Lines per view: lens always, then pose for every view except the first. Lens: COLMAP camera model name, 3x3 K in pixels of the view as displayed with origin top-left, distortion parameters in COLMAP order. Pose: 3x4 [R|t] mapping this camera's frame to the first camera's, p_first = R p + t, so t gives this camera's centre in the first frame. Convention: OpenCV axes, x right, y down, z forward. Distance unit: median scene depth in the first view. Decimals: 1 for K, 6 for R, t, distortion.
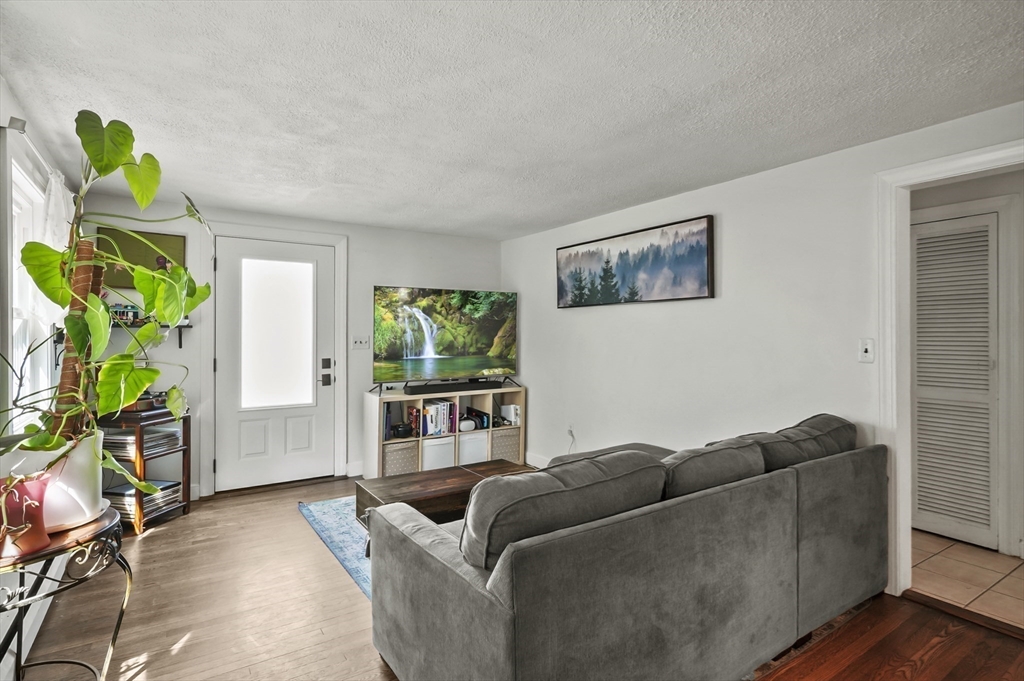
lens RADIAL K [[505.6, 0, 505.6], [0, 505.6, 339.2], [0, 0, 1]] dist [-0.000684, -0.002318]
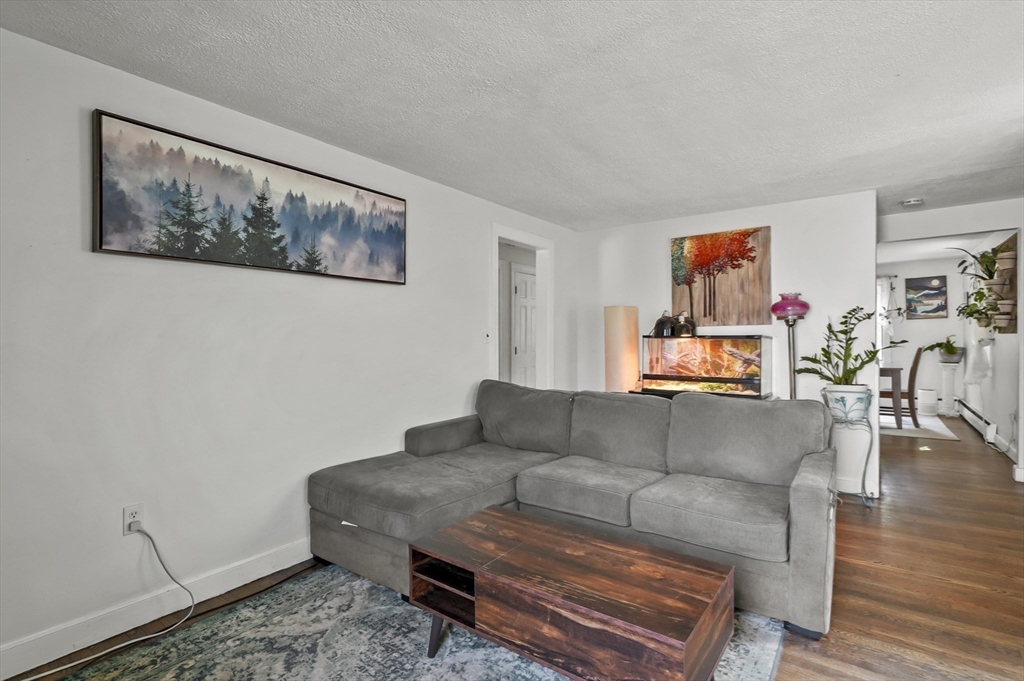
lens RADIAL K [[505.6, 0, 510.5], [0, 505.6, 335.0], [0, 0, 1]] dist [-0.000684, -0.002318]
pose [[-0.354670, 0.004228, 0.934982, -0.489432], [0.007961, 0.999967, -0.001502, 0.015469], [-0.934958, 0.006910, -0.354692, 0.973736]]
